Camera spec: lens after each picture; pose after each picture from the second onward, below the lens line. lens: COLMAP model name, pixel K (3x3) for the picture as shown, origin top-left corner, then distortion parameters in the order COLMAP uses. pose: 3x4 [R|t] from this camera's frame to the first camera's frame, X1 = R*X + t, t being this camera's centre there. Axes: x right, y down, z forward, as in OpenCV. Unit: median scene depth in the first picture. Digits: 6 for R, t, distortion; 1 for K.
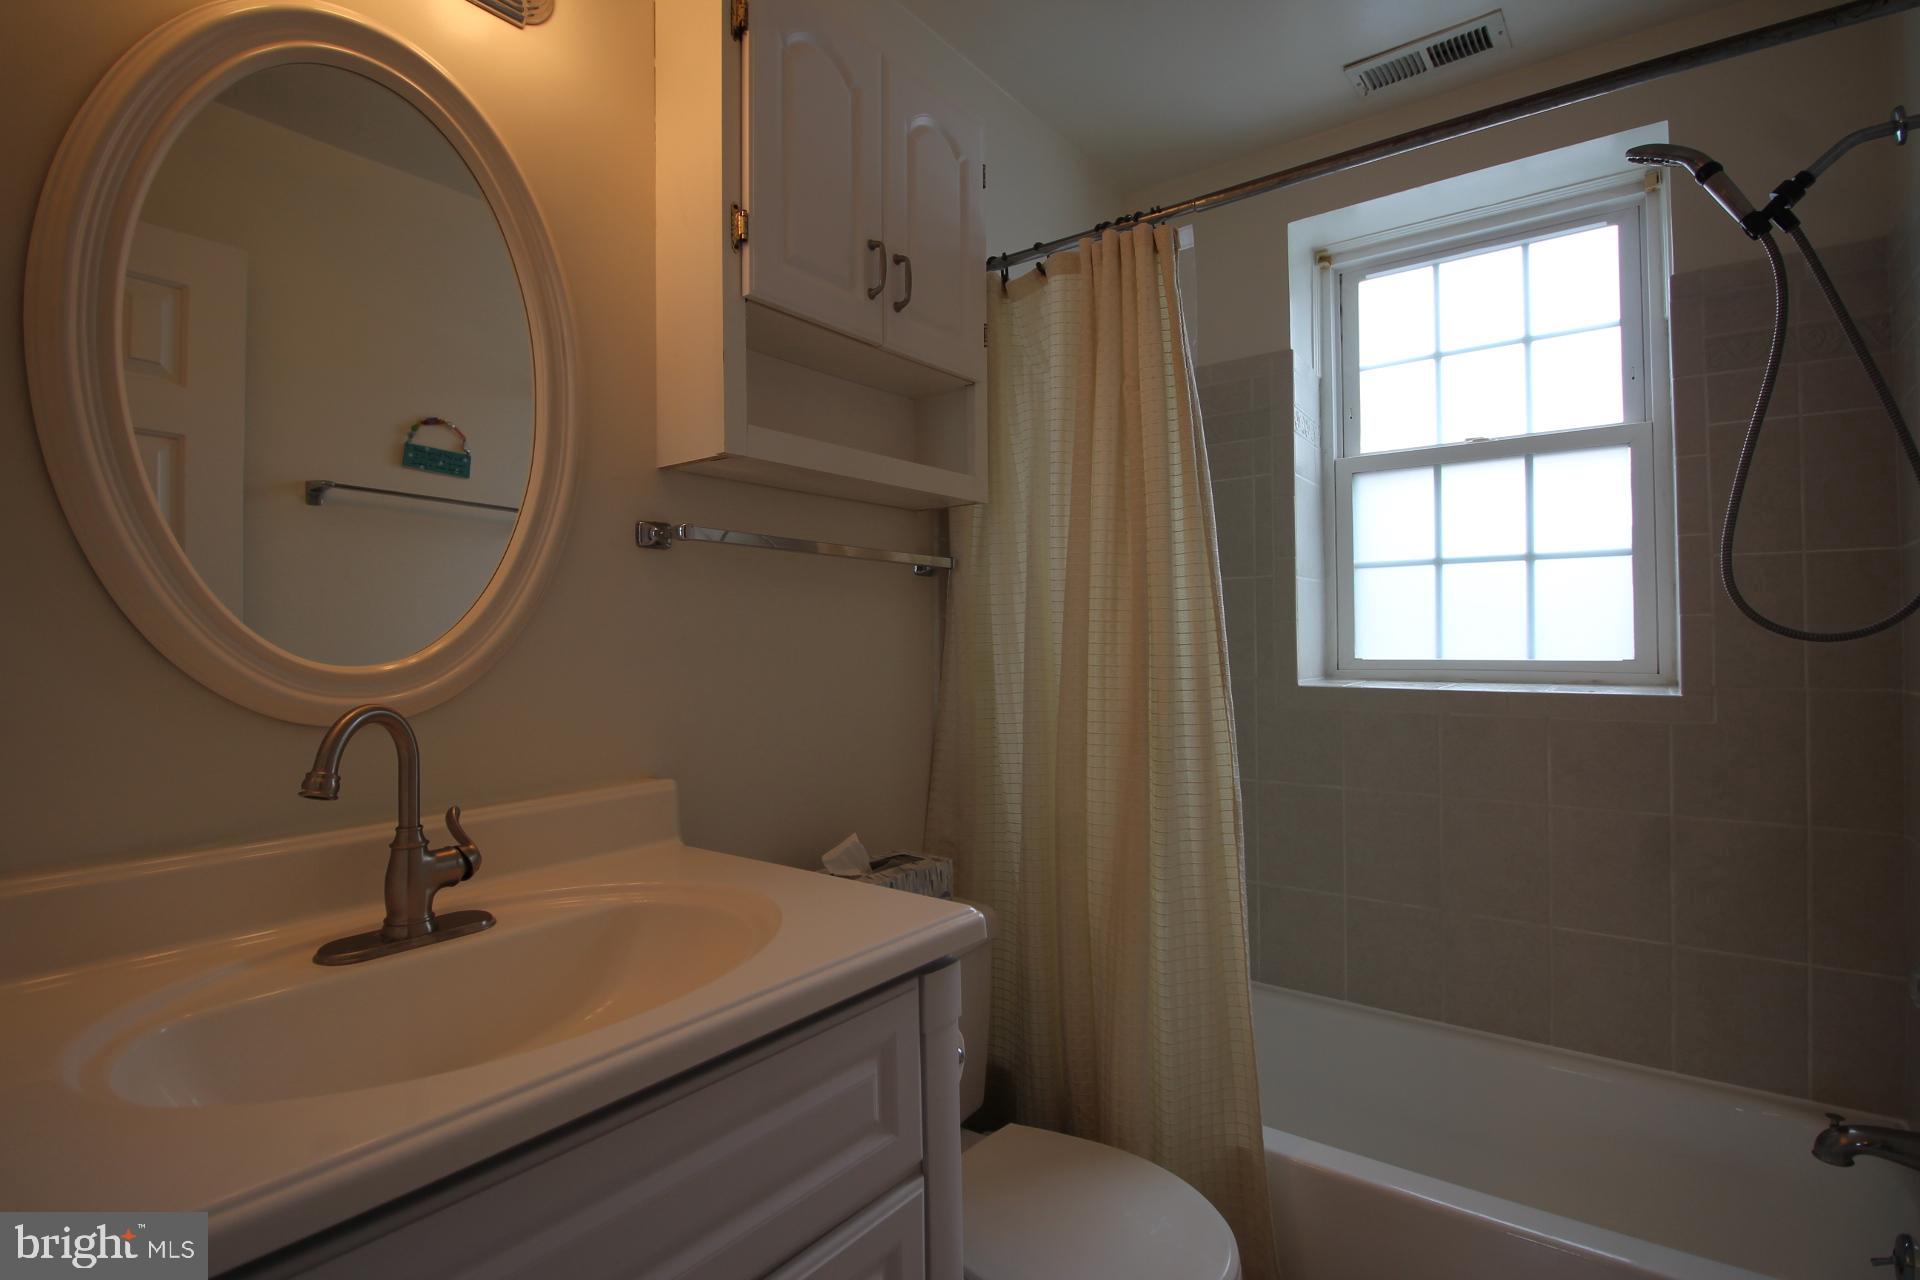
lens RADIAL K [[907.3, 0, 961.6], [0, 907.3, 633.3], [0, 0, 1]] dist [-0.021886, -0.001034]
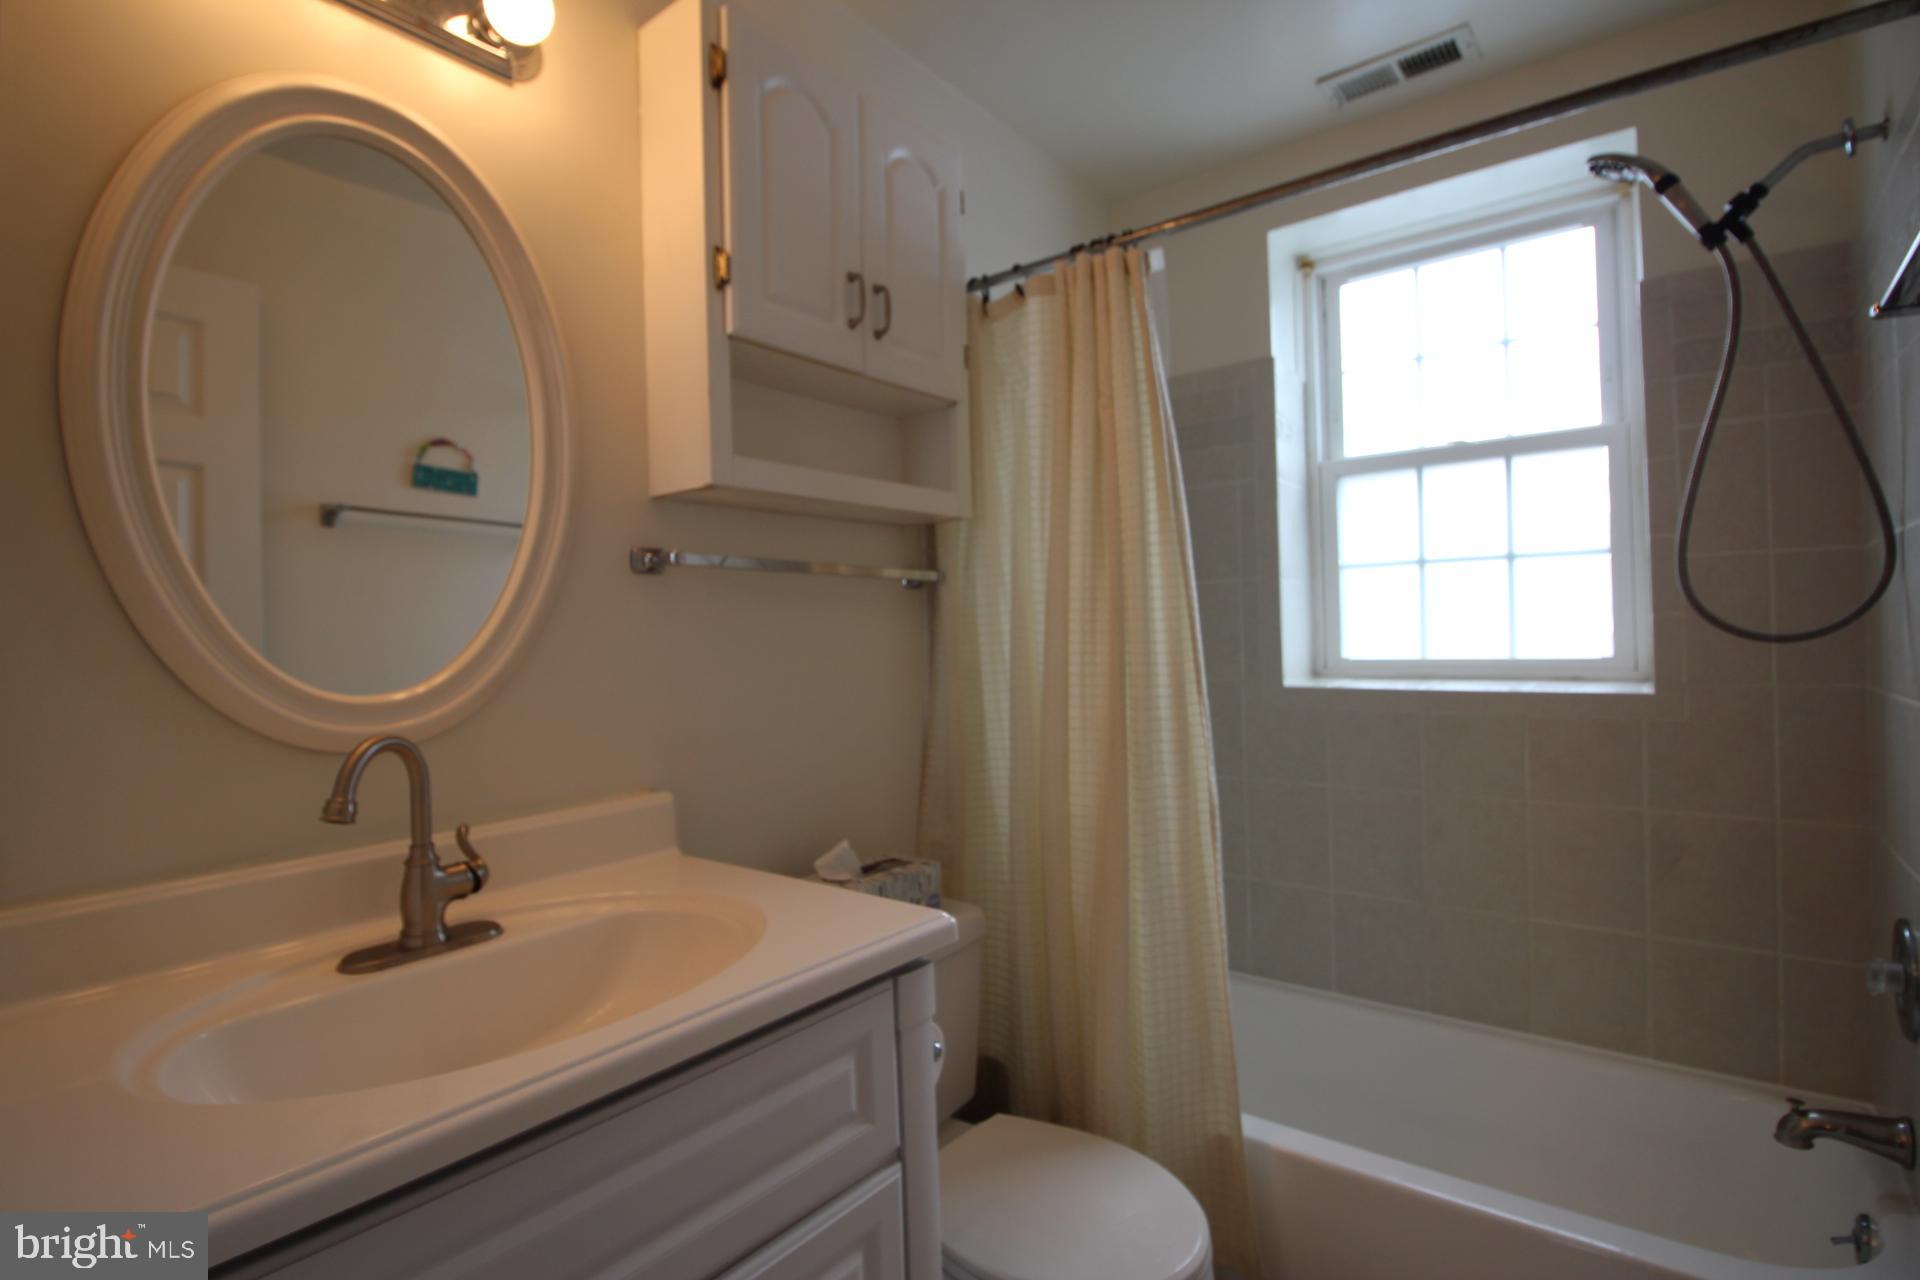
lens RADIAL K [[907.3, 0, 960.6], [0, 907.3, 634.5], [0, 0, 1]] dist [-0.021886, -0.001034]
pose [[0.999758, -0.016687, -0.014341, 0.033068], [0.016800, 0.999829, 0.007734, -0.021609], [0.014210, -0.007973, 0.999867, -0.043371]]
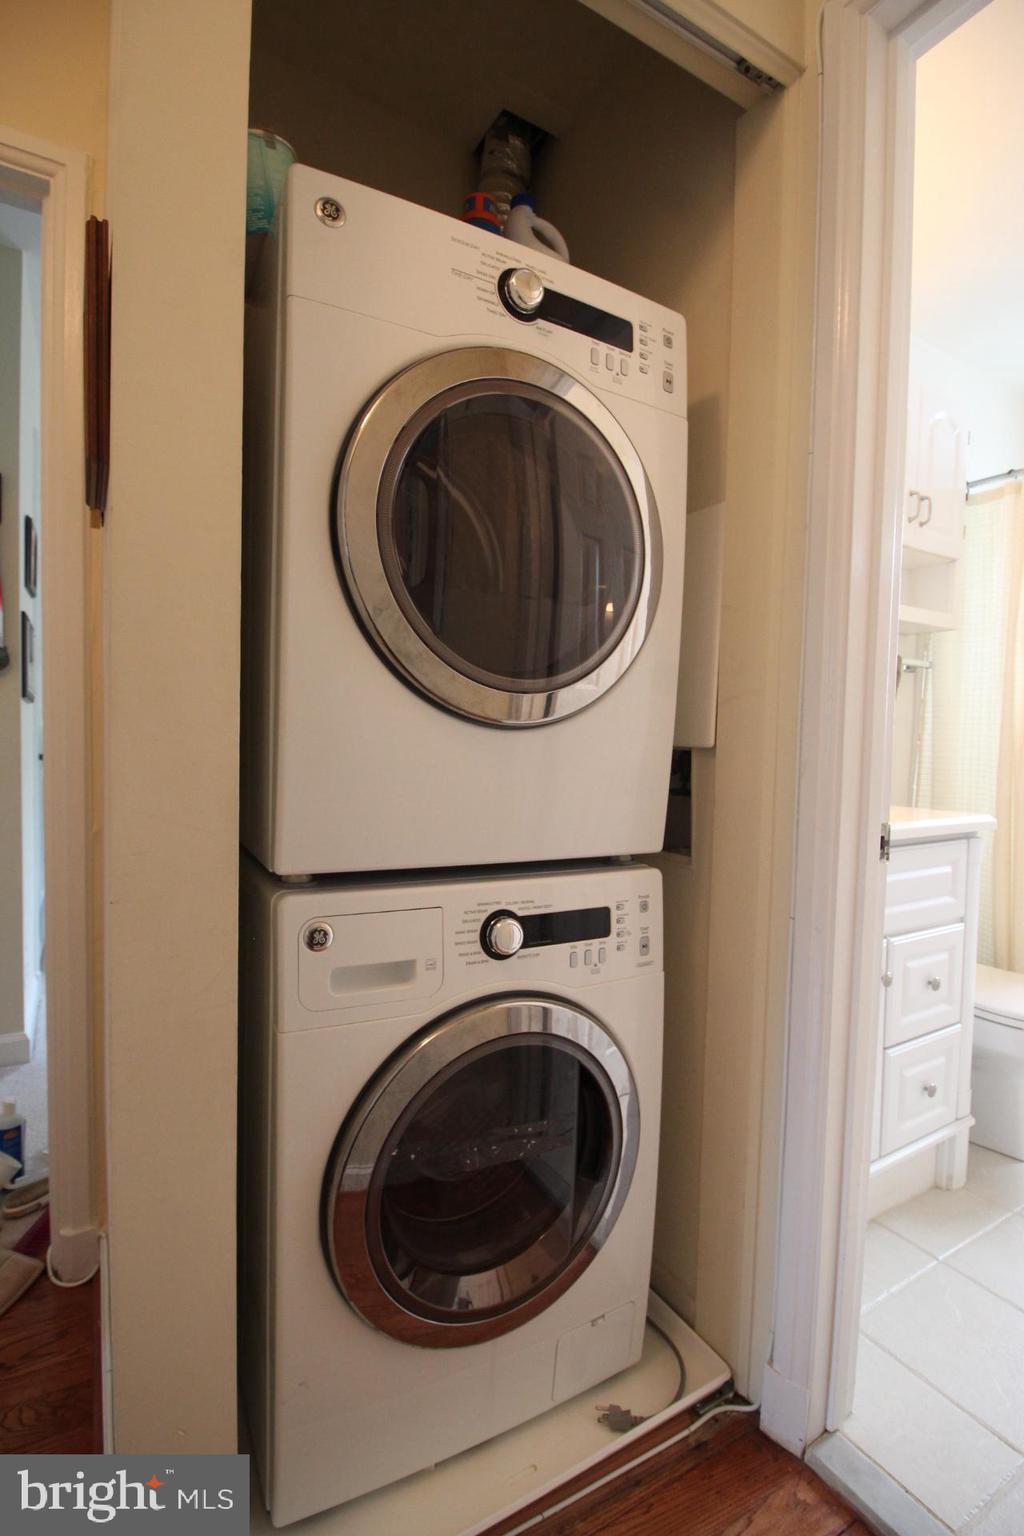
lens RADIAL K [[709.9, 0, 509.8], [0, 709.9, 771.7], [0, 0, 1]] dist [-0.011197, -0.009578]
pose [[0.924525, 0.049616, -0.377878, -0.274079], [-0.025687, 0.997347, 0.068105, 0.068092], [0.380255, -0.053258, 0.923347, -0.671687]]
